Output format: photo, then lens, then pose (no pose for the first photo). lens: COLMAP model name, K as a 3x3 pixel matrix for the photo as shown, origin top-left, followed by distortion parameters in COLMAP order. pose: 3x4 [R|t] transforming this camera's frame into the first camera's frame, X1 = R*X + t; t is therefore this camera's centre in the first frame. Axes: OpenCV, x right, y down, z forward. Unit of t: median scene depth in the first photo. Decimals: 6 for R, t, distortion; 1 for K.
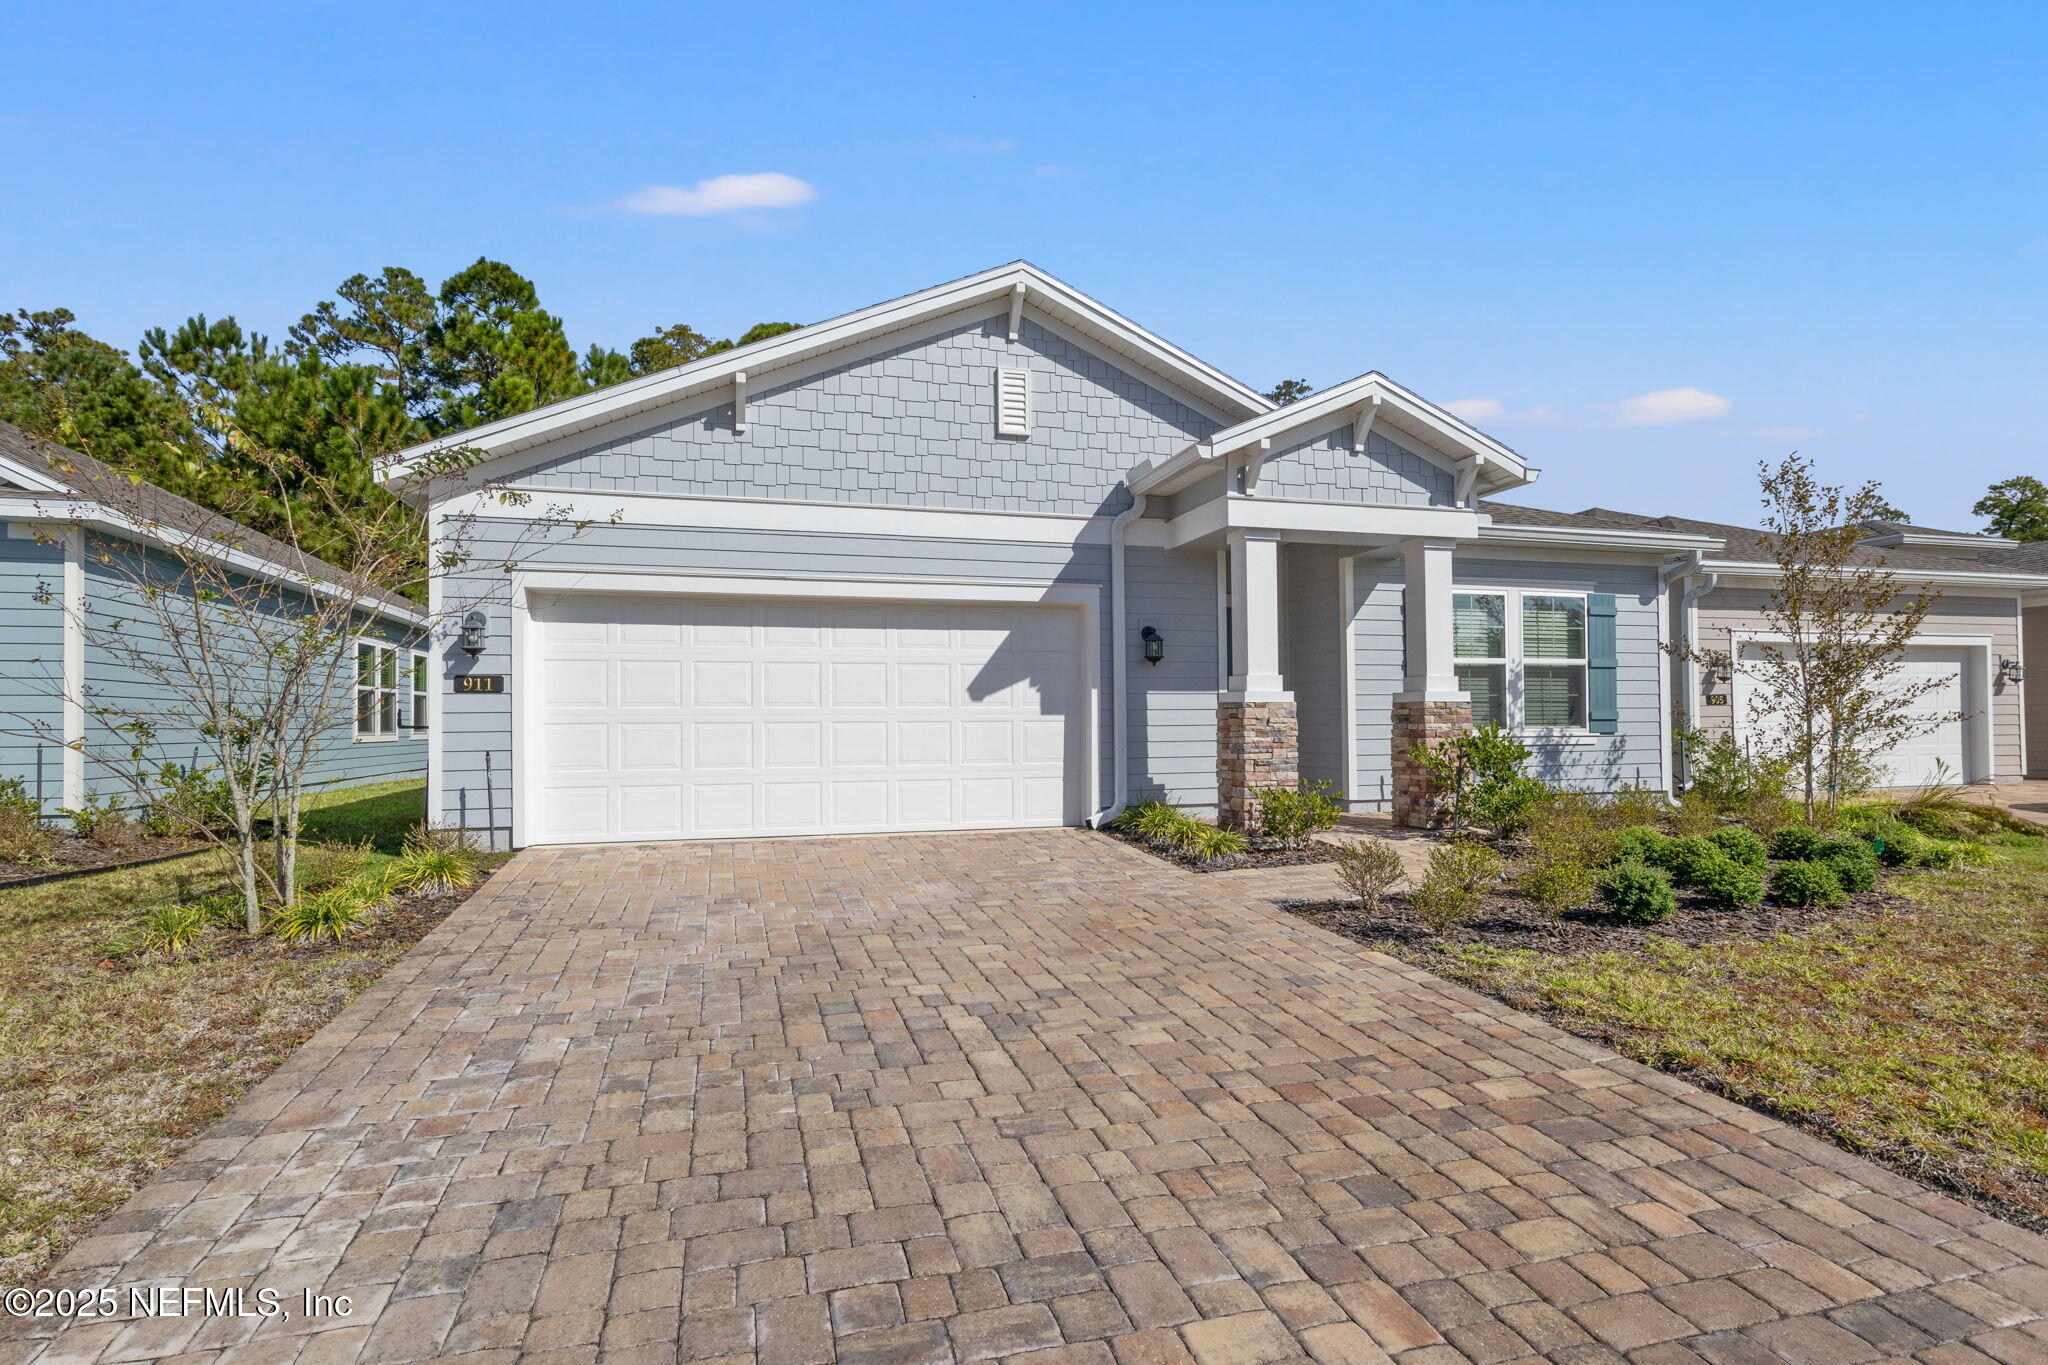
lens RADIAL K [[1031.5, 0, 1028.6], [0, 1031.5, 700.0], [0, 0, 1]] dist [-0.000314, -0.000114]
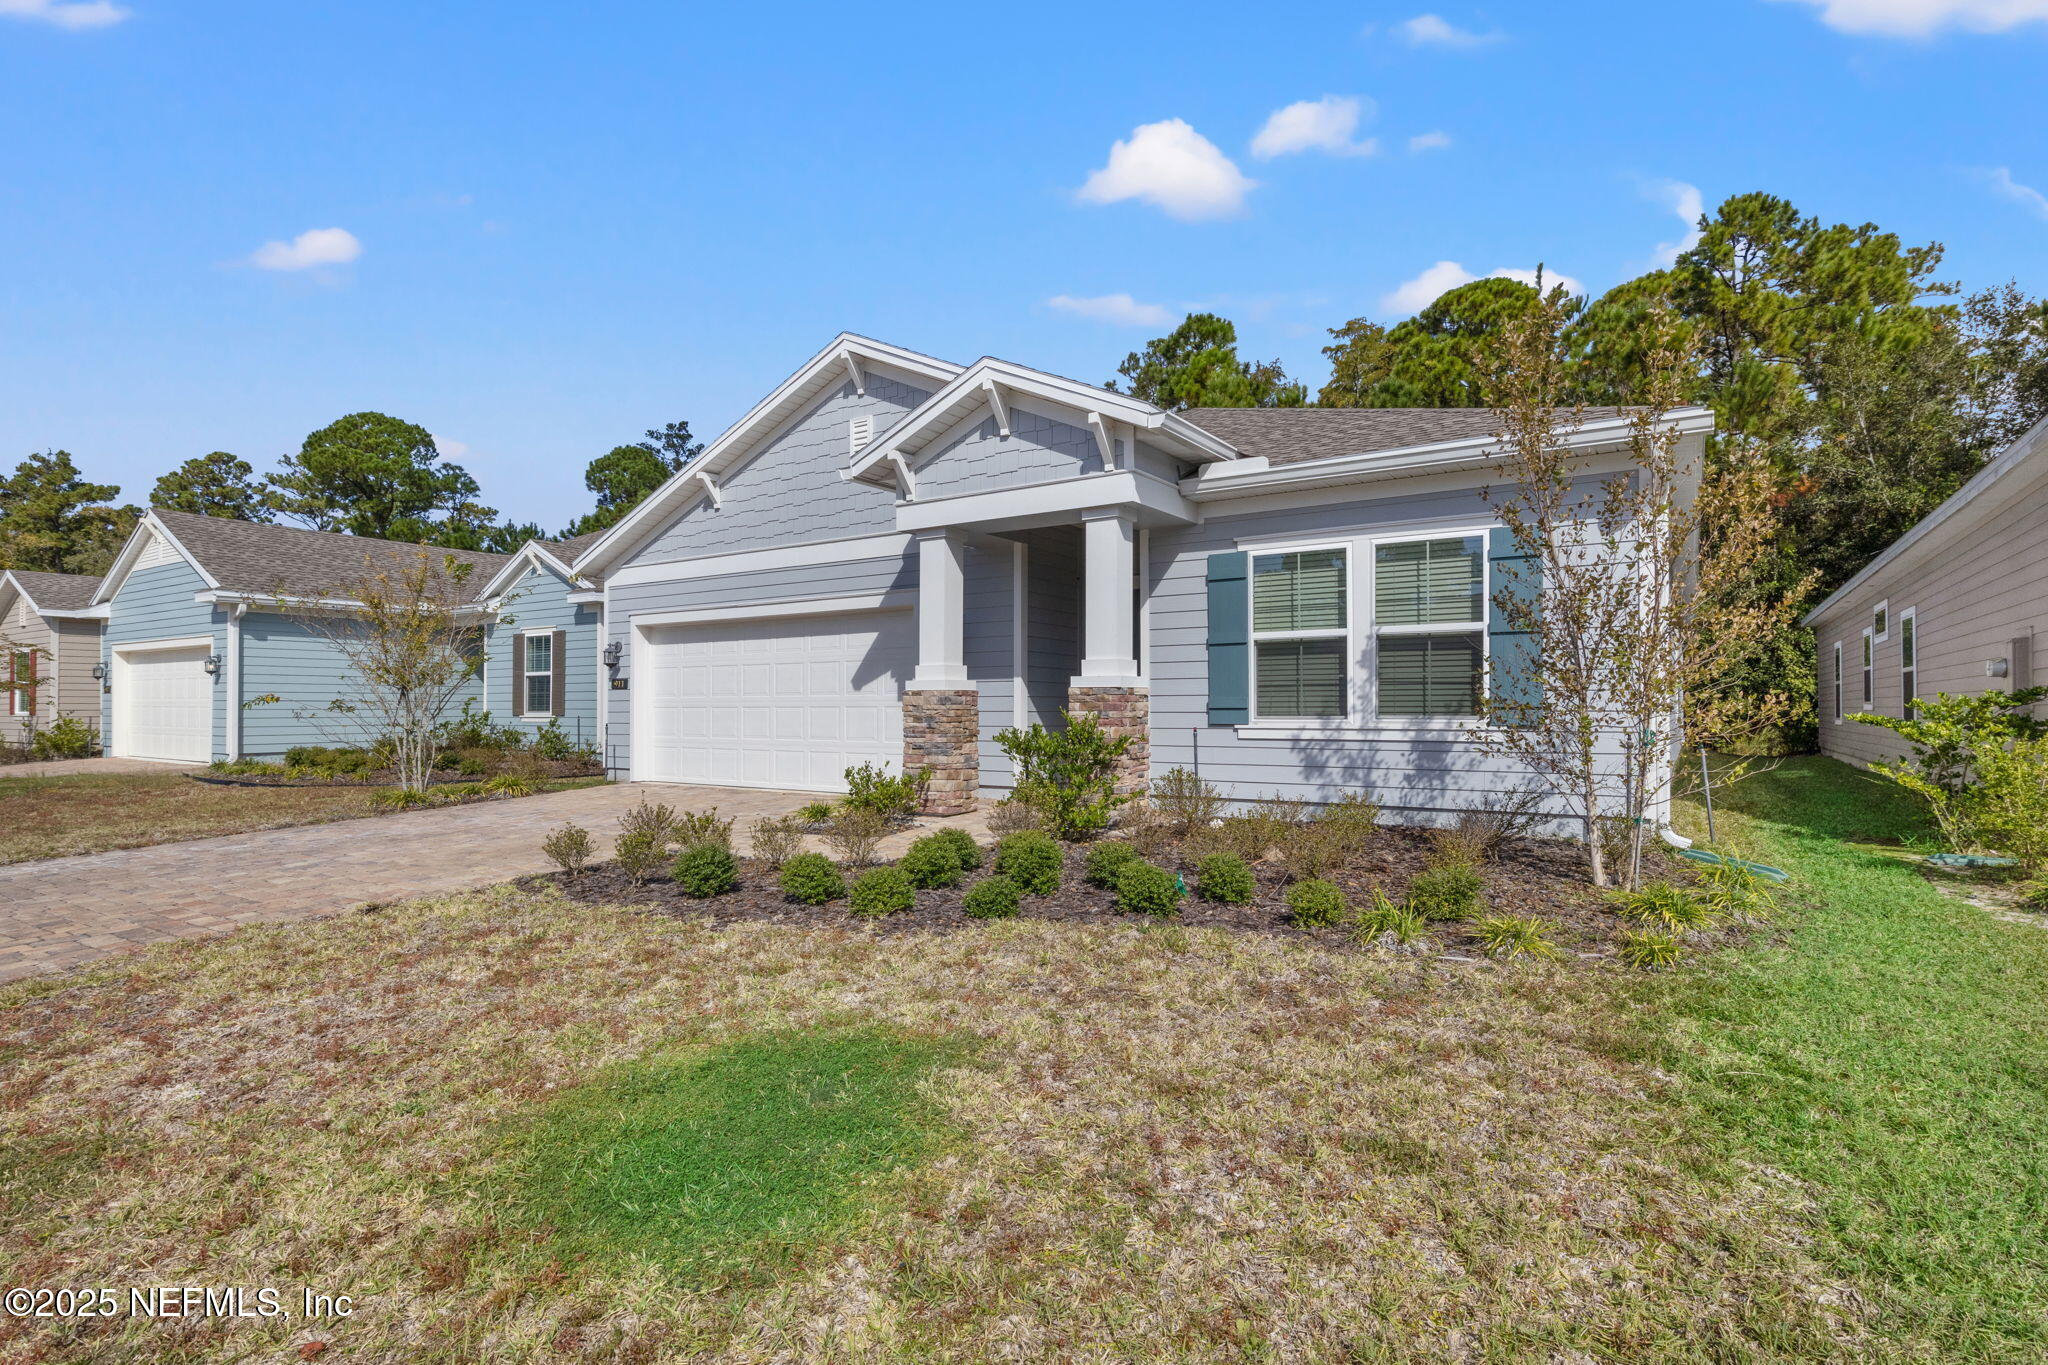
lens RADIAL K [[1018.4, 0, 1022.5], [0, 1018.4, 676.2], [0, 0, 1]] dist [0.003859, 0.000564]
pose [[0.648047, -0.018511, -0.761375, 1.011725], [0.016218, 0.999813, -0.010504, 0.000038], [0.761428, -0.005541, 0.648226, 0.357743]]
